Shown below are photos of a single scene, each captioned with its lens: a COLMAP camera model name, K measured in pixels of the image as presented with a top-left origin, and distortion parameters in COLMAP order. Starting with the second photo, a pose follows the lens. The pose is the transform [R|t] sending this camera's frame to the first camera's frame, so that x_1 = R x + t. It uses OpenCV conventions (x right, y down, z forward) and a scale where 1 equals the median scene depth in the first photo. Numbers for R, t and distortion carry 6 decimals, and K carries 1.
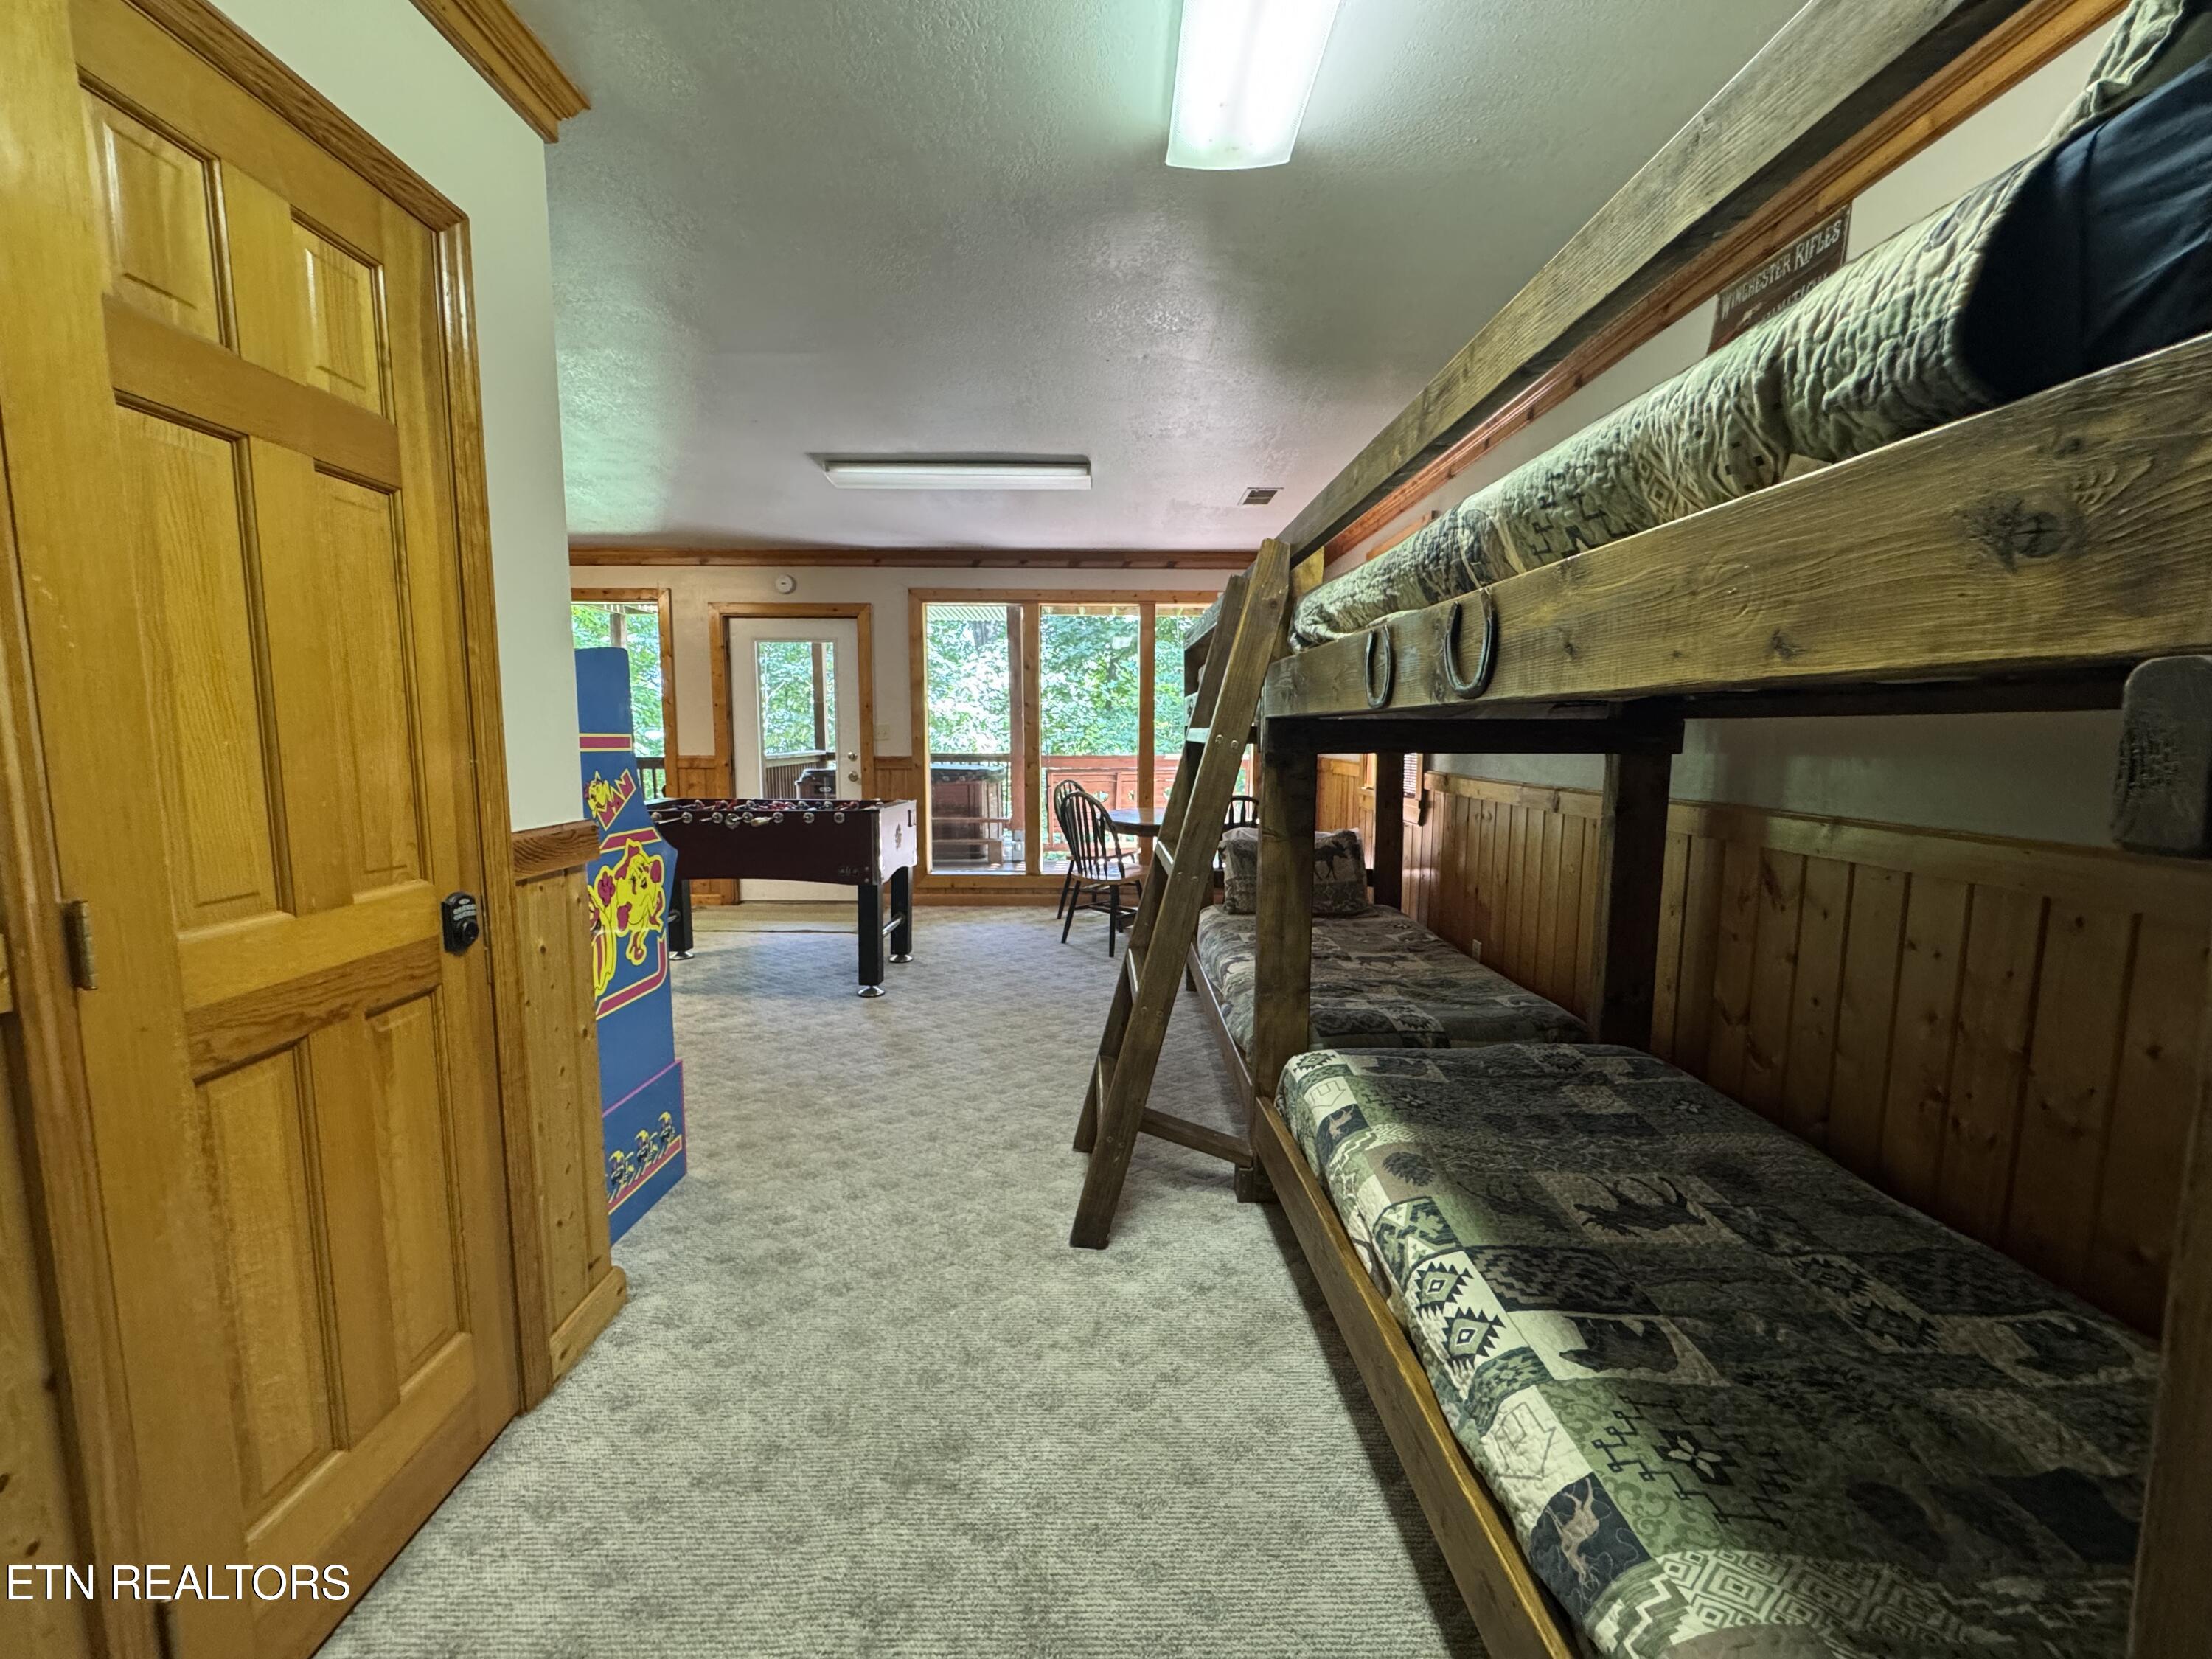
lens RADIAL K [[883.3, 0, 1106.3], [0, 883.3, 826.1], [0, 0, 1]] dist [-0.003047, 0.000232]
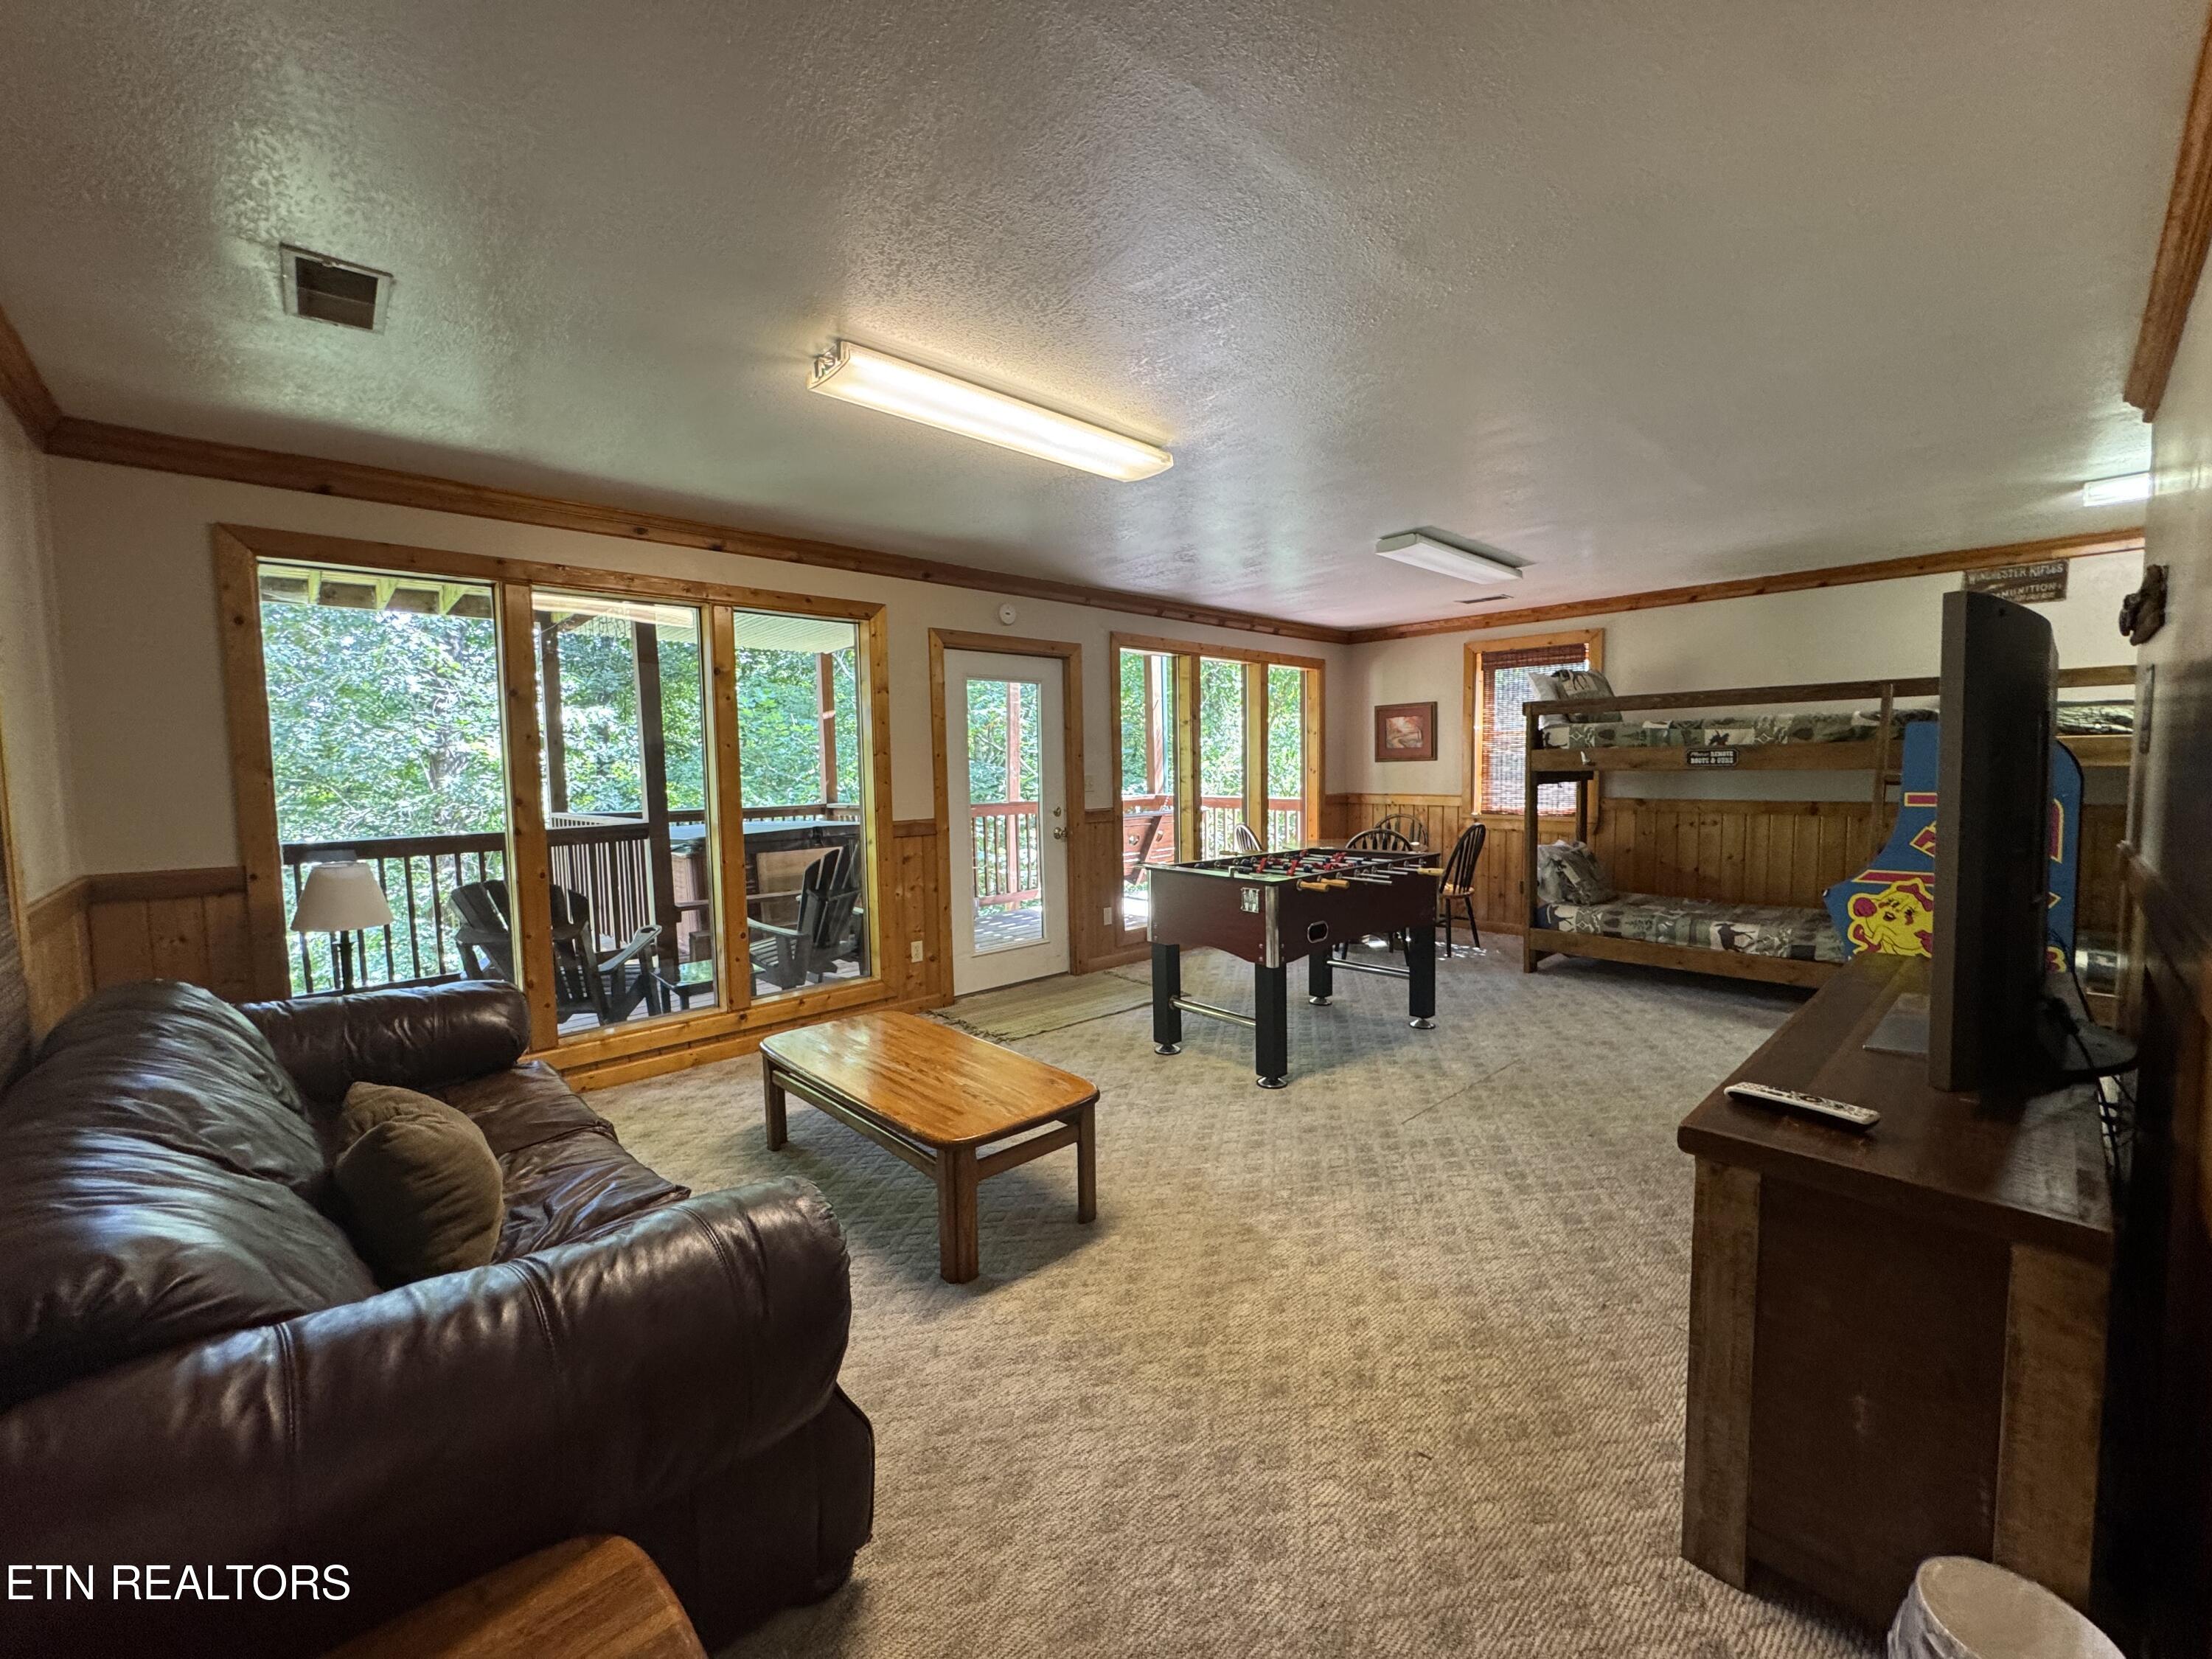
lens RADIAL K [[883.3, 0, 1114.6], [0, 883.3, 830.5], [0, 0, 1]] dist [-0.003047, 0.000232]
pose [[0.737098, -0.062074, 0.672929, -0.864588], [0.090450, 0.995875, -0.007212, -0.049316], [-0.669705, 0.066183, 0.739672, 0.311938]]
